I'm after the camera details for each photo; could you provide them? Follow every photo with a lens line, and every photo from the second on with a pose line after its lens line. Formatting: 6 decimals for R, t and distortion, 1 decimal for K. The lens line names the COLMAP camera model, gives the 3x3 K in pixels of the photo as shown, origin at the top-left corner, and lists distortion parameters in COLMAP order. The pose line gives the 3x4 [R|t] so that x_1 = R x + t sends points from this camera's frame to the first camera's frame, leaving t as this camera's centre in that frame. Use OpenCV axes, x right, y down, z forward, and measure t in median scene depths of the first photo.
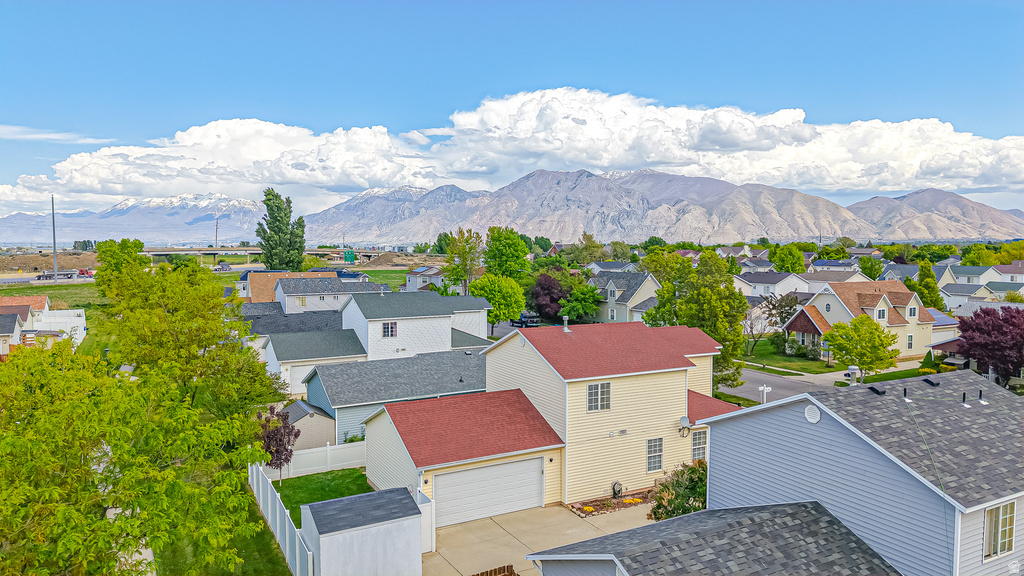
lens RADIAL K [[683.6, 0, 513.8], [0, 683.6, 280.0], [0, 0, 1]] dist [0.028407, -0.032109]
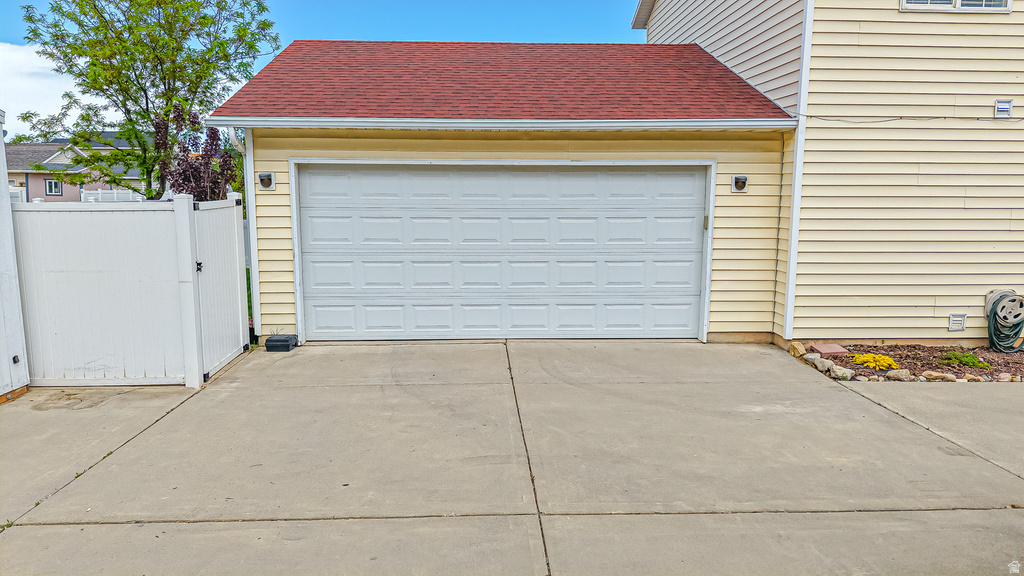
lens RADIAL K [[683.6, 0, 513.5], [0, 683.6, 287.5], [0, 0, 1]] dist [0.028407, -0.032109]
pose [[0.898320, 0.061998, -0.434944, 0.094998], [-0.022550, 0.995195, 0.095284, 0.276844], [0.438762, -0.075787, 0.895402, 0.688196]]
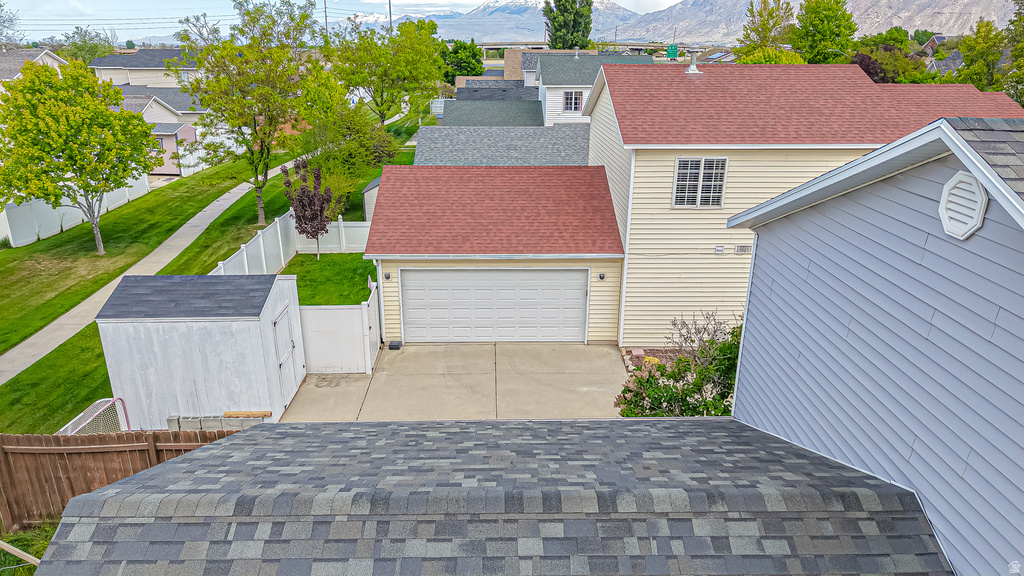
lens RADIAL K [[683.6, 0, 508.0], [0, 683.6, 290.9], [0, 0, 1]] dist [0.028407, -0.032109]
pose [[0.885808, 0.156596, -0.436832, 0.248117], [-0.023748, 0.955406, 0.294338, 0.093185], [0.463444, -0.250352, 0.850025, 0.422046]]
